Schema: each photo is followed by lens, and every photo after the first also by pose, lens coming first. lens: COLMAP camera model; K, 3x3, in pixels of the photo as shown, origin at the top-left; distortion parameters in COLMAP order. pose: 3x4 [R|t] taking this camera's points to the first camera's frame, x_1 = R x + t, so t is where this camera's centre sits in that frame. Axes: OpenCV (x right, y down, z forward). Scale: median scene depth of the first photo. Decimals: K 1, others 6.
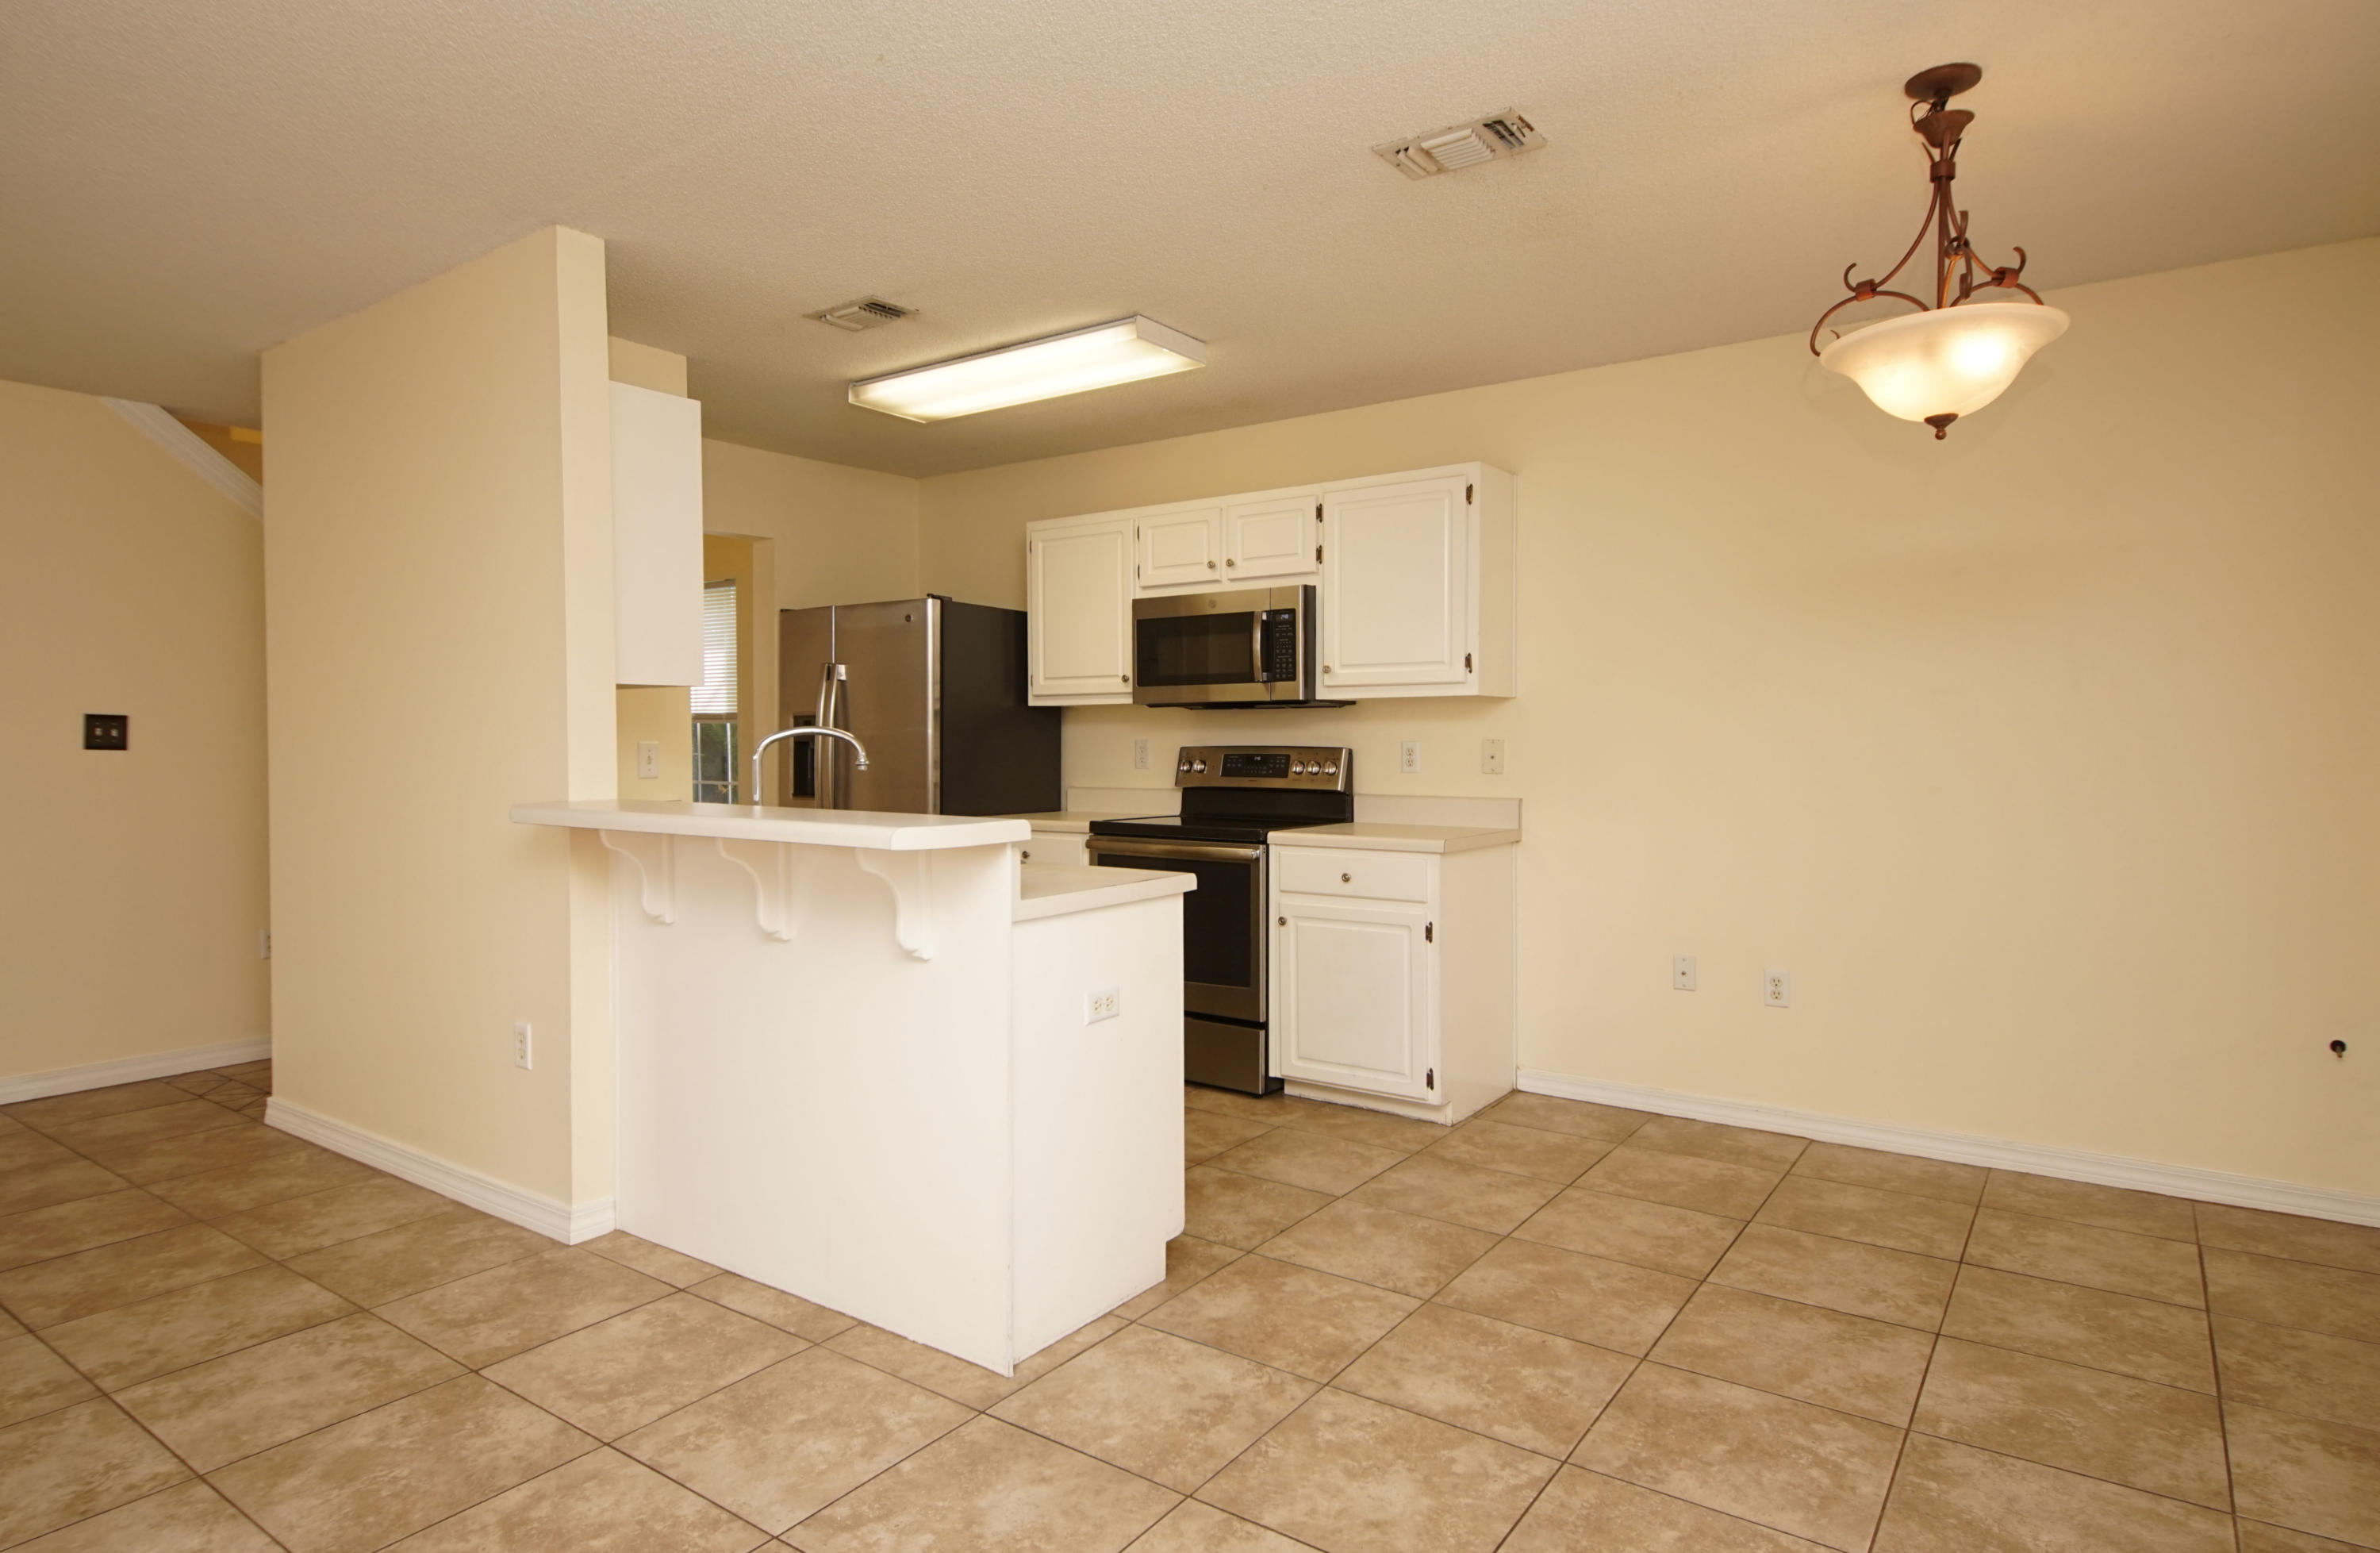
lens RADIAL K [[1310.3, 0, 1166.3], [0, 1310.3, 757.1], [0, 0, 1]] dist [0.026845, -0.027051]
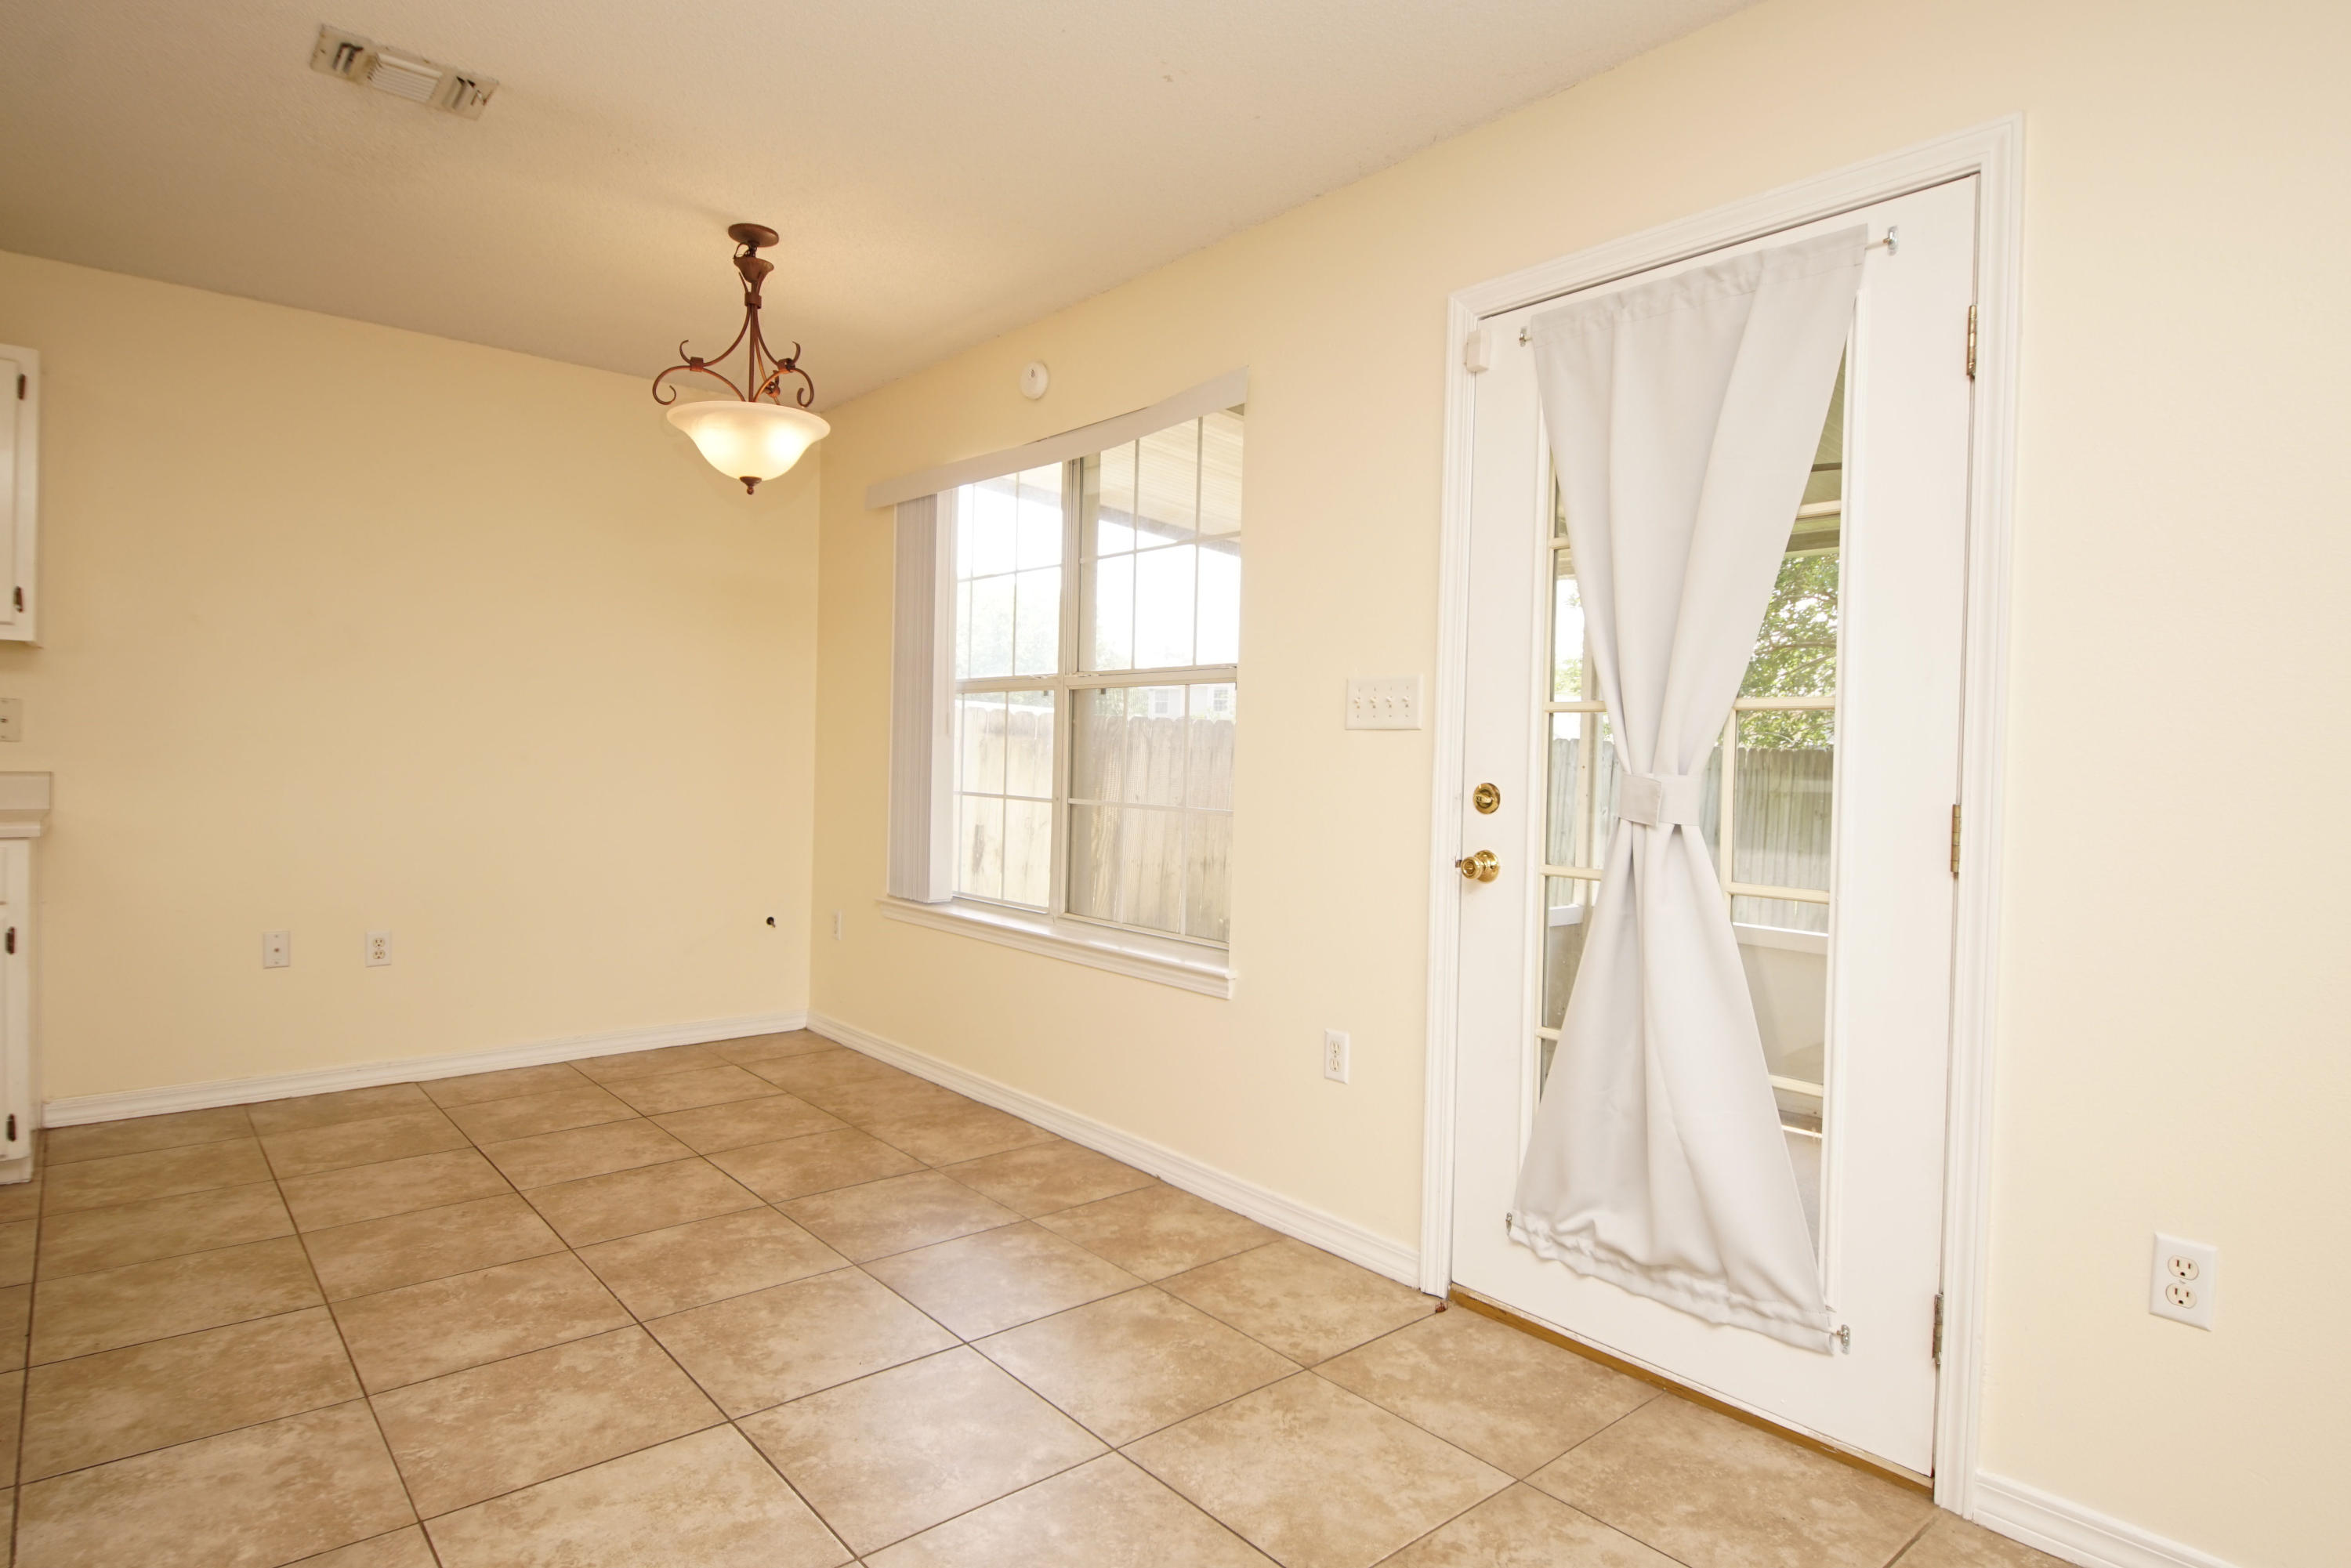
lens RADIAL K [[1261.1, 0, 1141.8], [0, 1261.1, 765.7], [0, 0, 1]] dist [0.025299, -0.024417]
pose [[0.250071, -0.003438, 0.968222, -0.456932], [-0.008993, 0.999942, 0.005874, 0.024432], [-0.968186, -0.010176, 0.250025, 0.207030]]
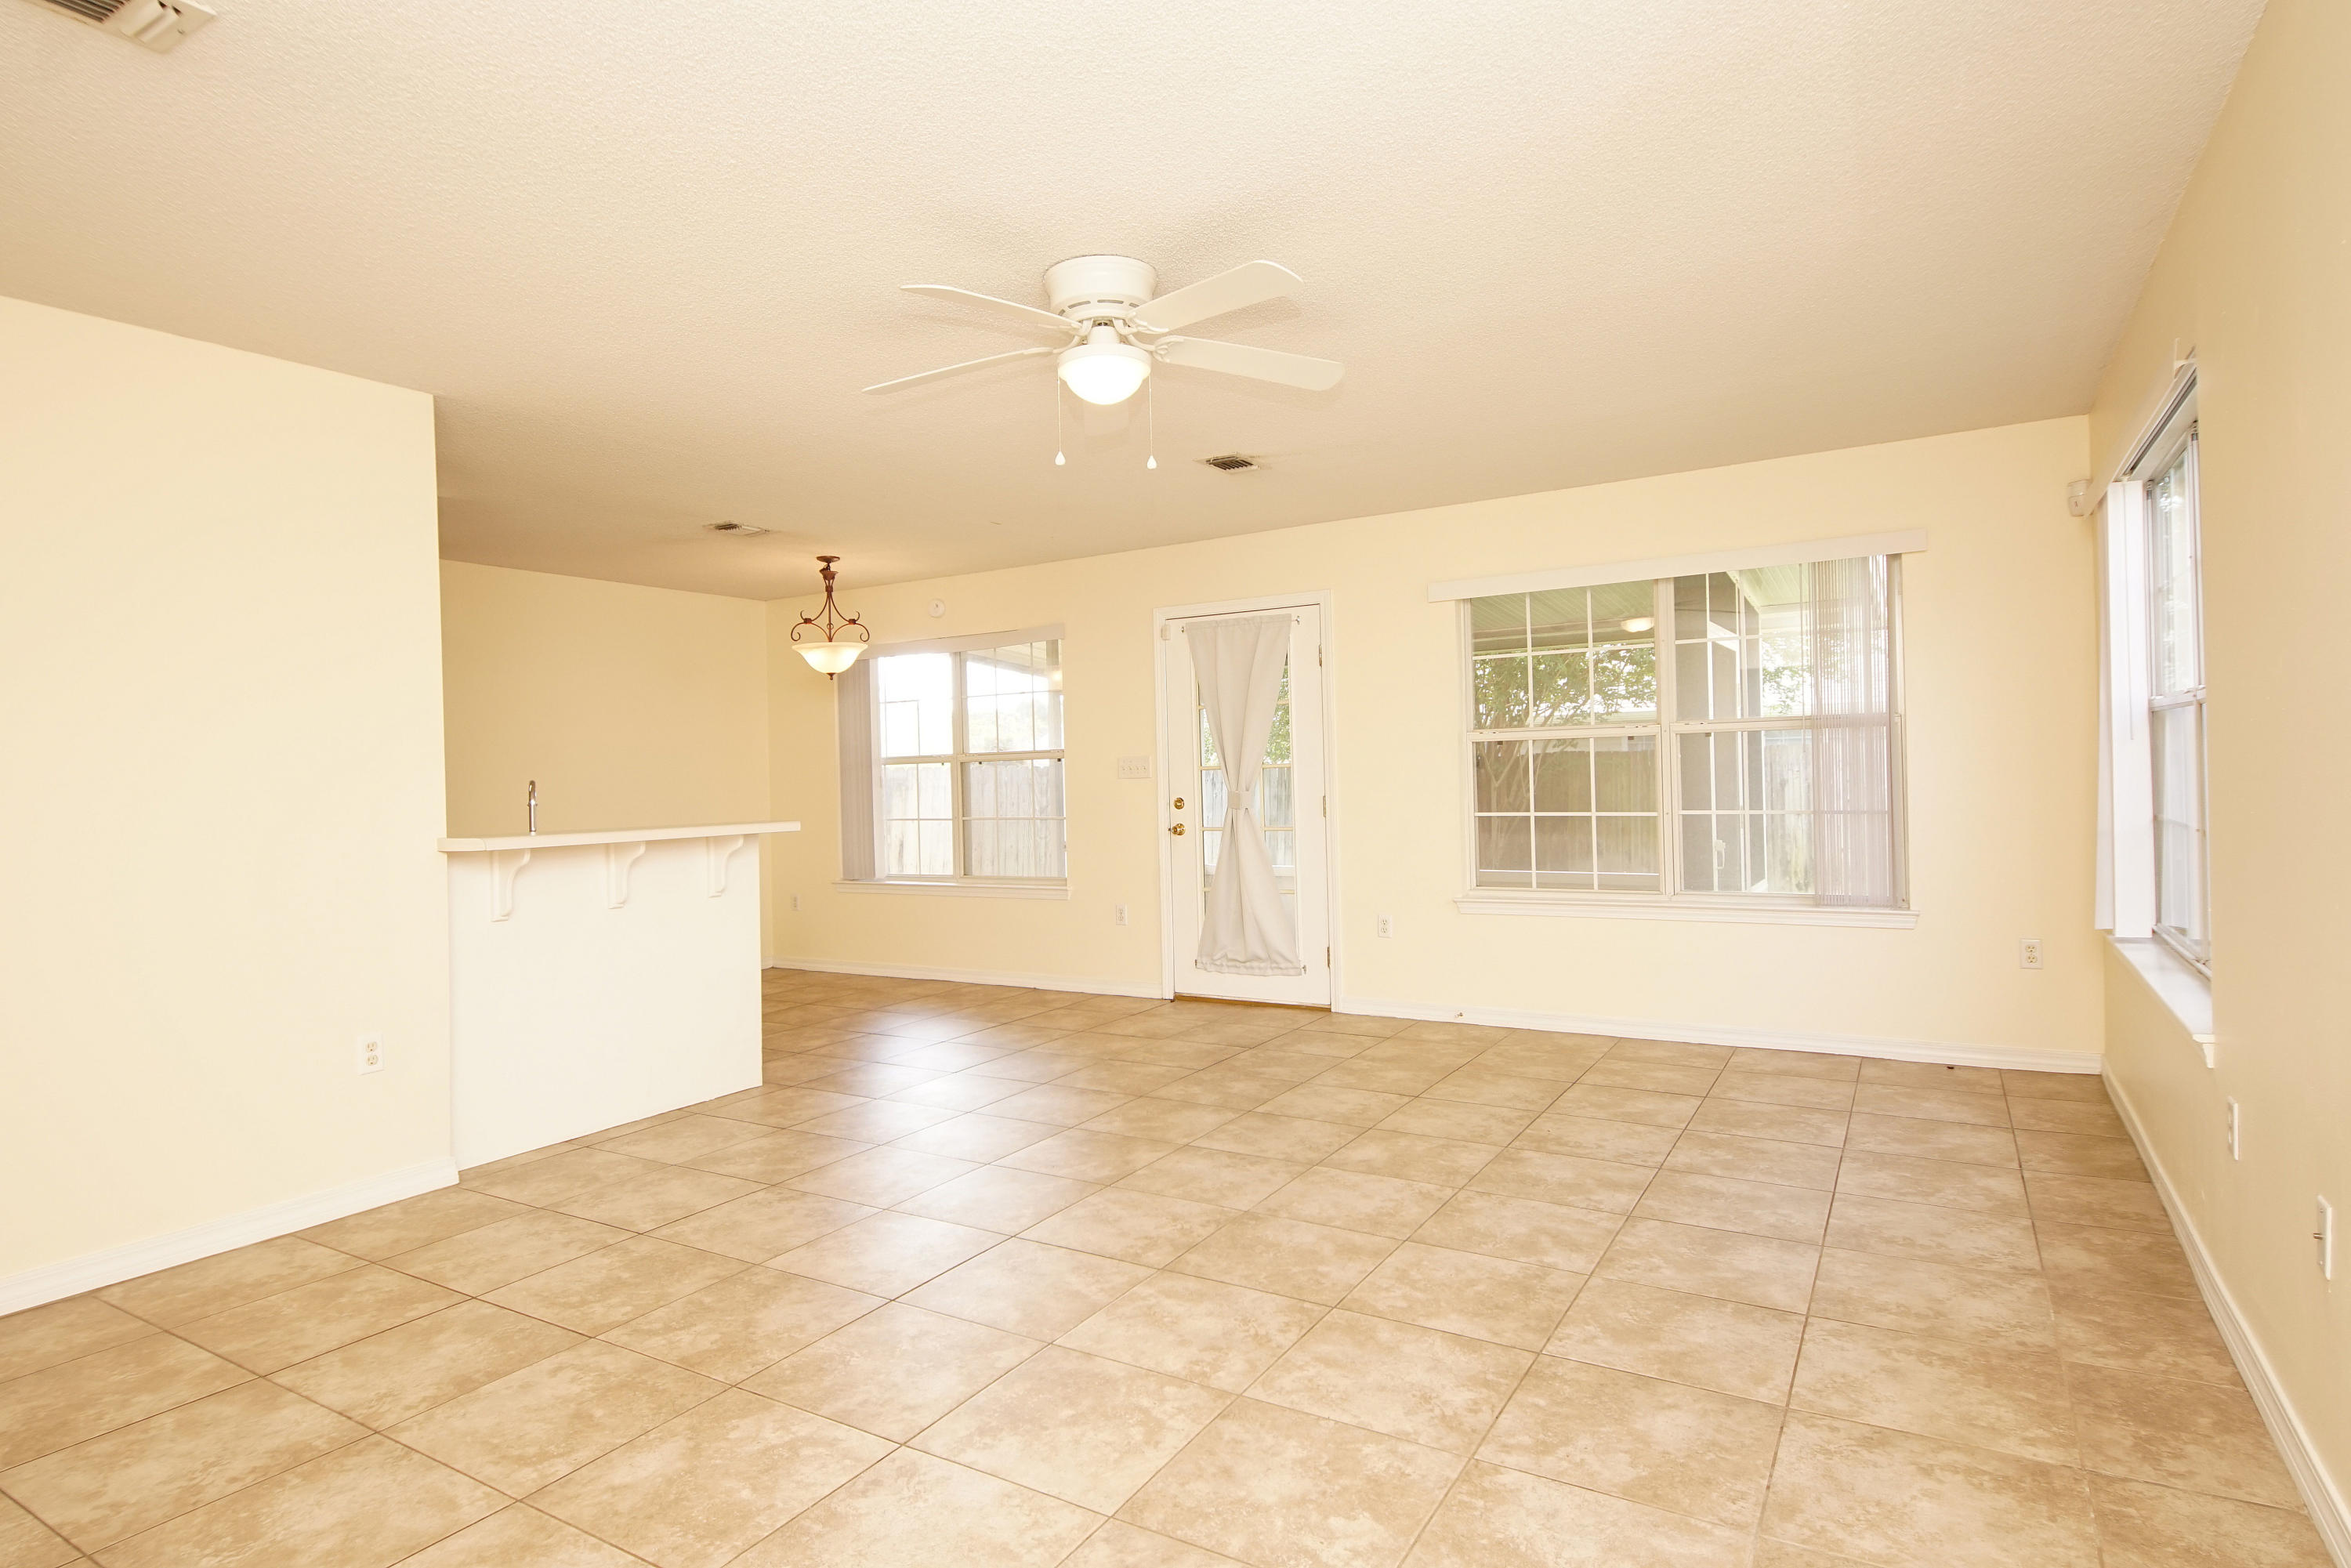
lens RADIAL K [[1261.1, 0, 1150.8], [0, 1261.1, 764.7], [0, 0, 1]] dist [0.025299, -0.024417]
pose [[-0.072921, 0.014113, 0.997238, -1.718333], [0.042730, 0.999026, -0.011014, 0.004586], [-0.996422, 0.041809, -0.073453, 0.394861]]
